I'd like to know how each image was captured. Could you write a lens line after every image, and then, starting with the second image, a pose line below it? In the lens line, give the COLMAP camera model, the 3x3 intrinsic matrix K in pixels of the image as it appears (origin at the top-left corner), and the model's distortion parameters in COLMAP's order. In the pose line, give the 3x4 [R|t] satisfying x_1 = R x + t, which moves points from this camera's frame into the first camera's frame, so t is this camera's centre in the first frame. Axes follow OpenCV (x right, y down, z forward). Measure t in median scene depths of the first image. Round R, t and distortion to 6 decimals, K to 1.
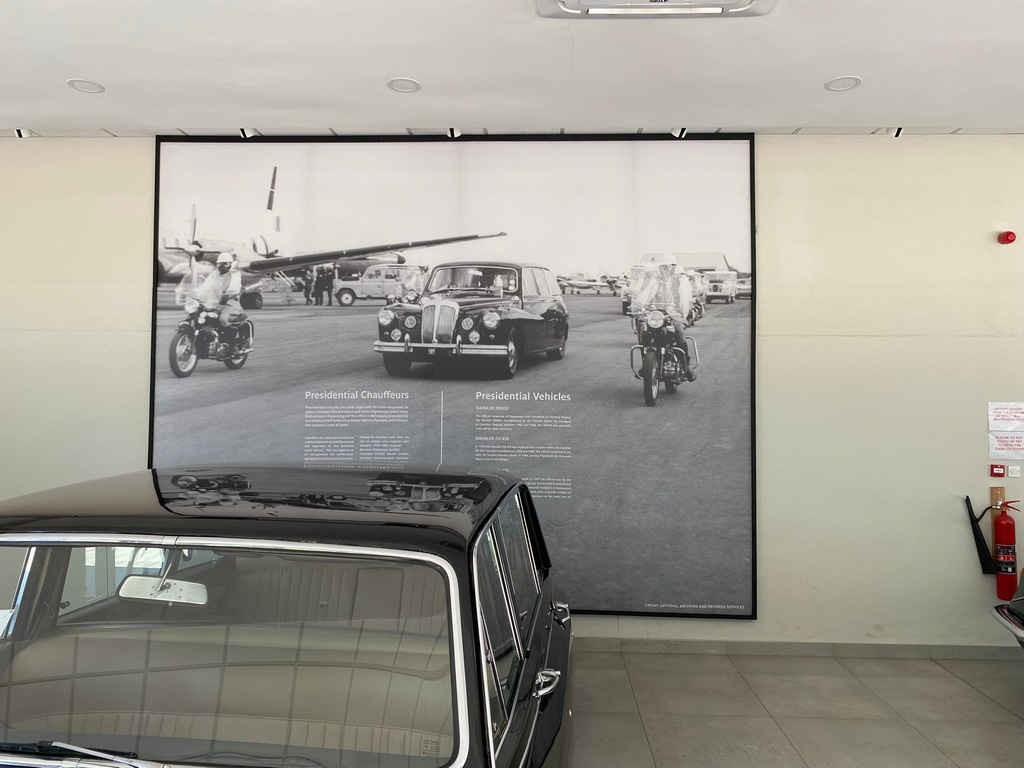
lens RADIAL K [[754.3, 0, 516.8], [0, 754.3, 393.4], [0, 0, 1]] dist [0.053624, -0.027355]
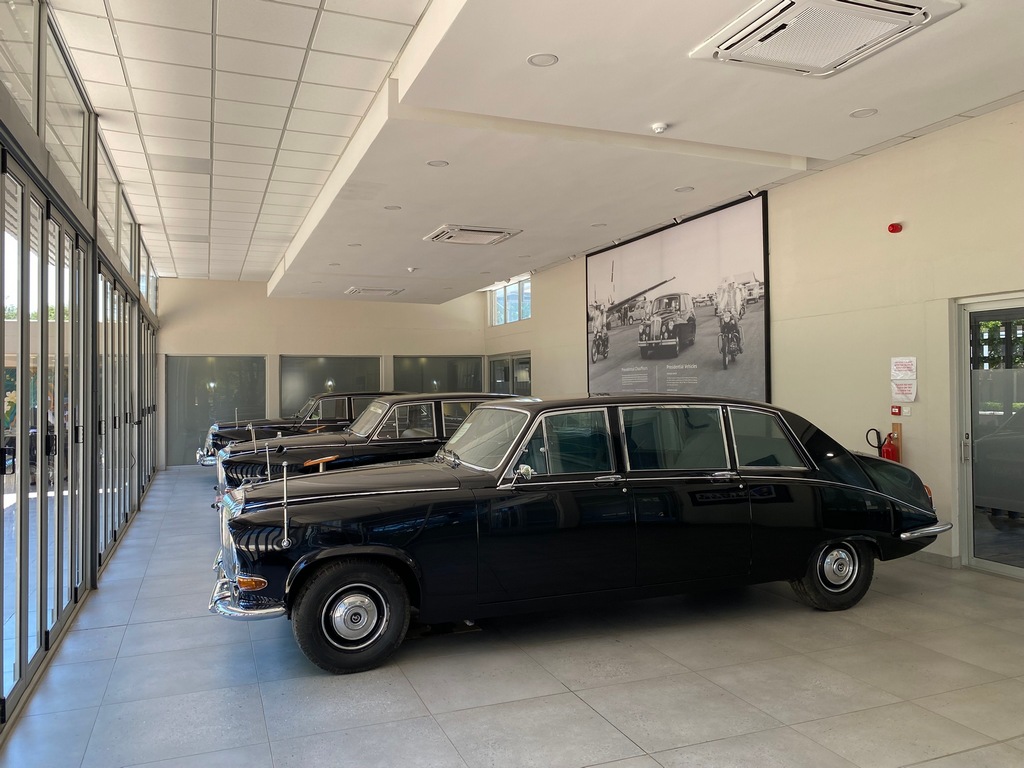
lens RADIAL K [[754.3, 0, 508.7], [0, 754.3, 391.7], [0, 0, 1]] dist [0.053624, -0.027355]
pose [[0.397796, -0.006461, -0.917451, 1.490996], [0.037452, 0.999256, 0.009202, 0.031636], [0.916709, -0.038021, 0.397742, -0.102878]]
